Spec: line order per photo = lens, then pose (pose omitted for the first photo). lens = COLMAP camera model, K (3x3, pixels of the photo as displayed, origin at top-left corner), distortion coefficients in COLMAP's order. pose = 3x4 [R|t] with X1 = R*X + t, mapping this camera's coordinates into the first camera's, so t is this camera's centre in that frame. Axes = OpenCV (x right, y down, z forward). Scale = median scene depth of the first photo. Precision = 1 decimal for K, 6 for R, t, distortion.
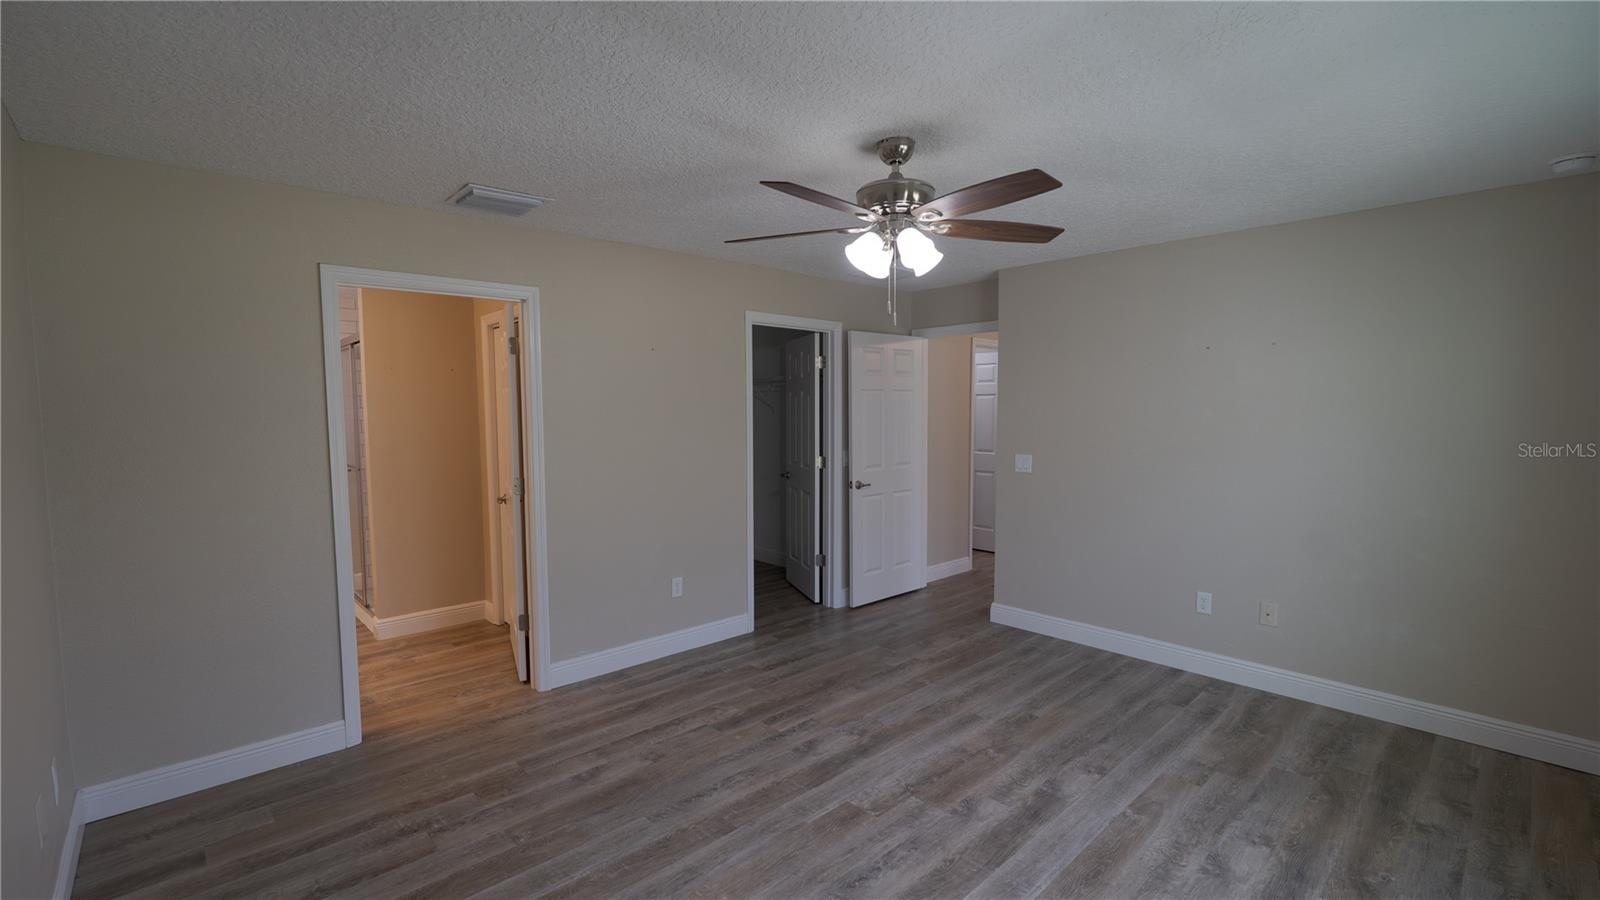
lens RADIAL K [[691.3, 0, 798.9], [0, 691.3, 450.6], [0, 0, 1]] dist [-0.011672, 0.000685]
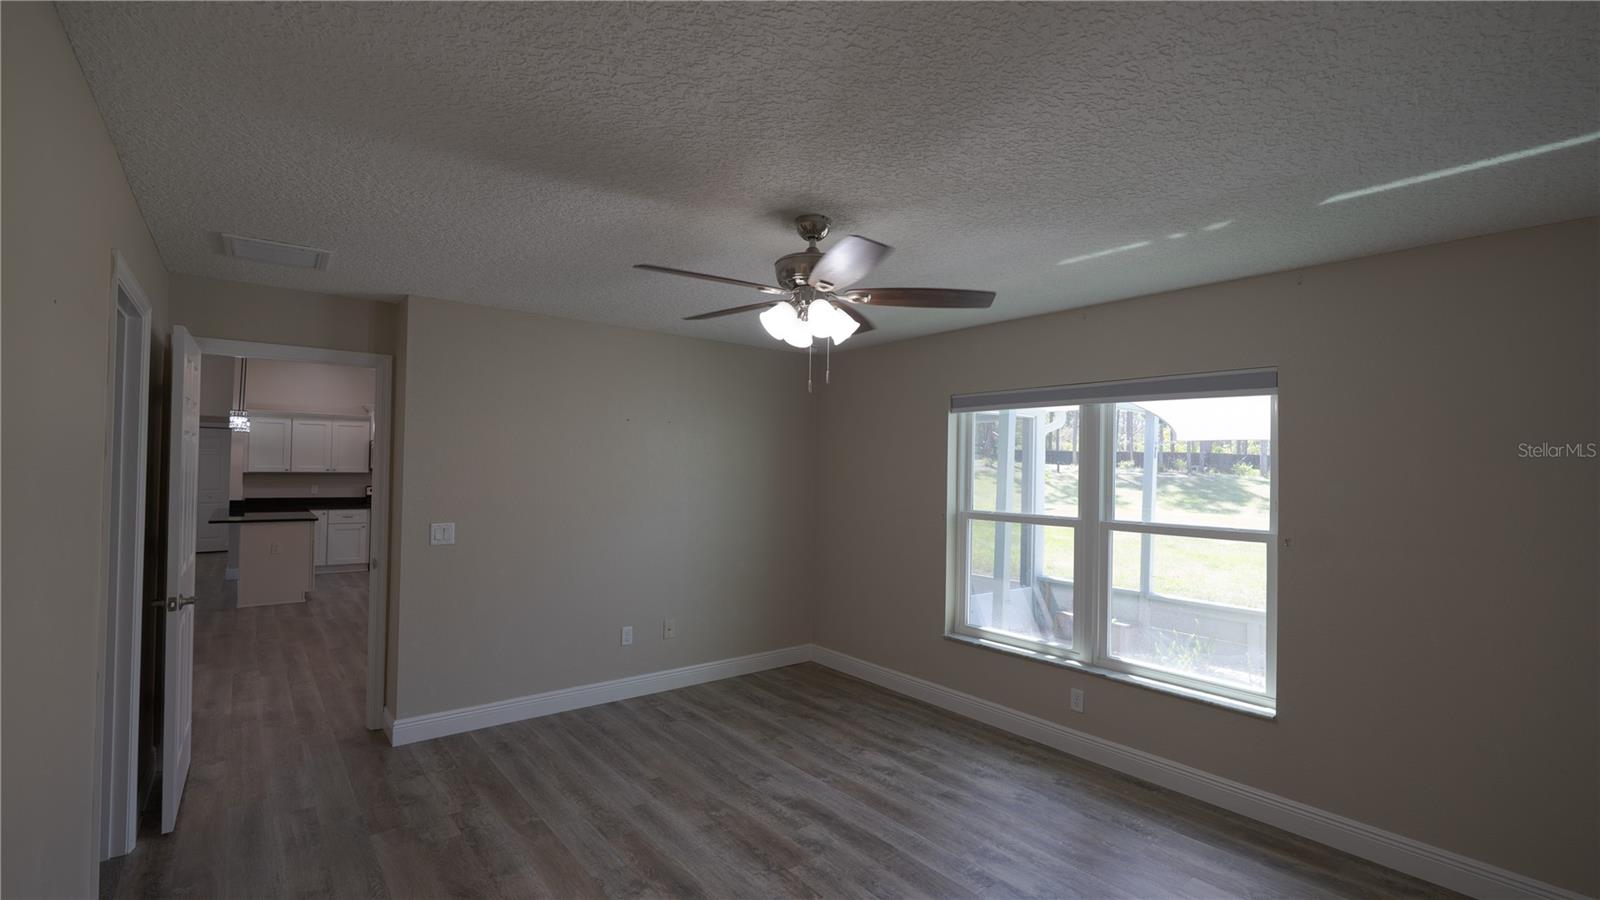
lens RADIAL K [[691.3, 0, 790.6], [0, 691.3, 458.1], [0, 0, 1]] dist [-0.011672, 0.000685]
pose [[0.082251, 0.019077, 0.996429, -0.684137], [0.049954, 0.998481, -0.023240, -0.047111], [-0.995359, 0.051687, 0.081173, 0.746076]]
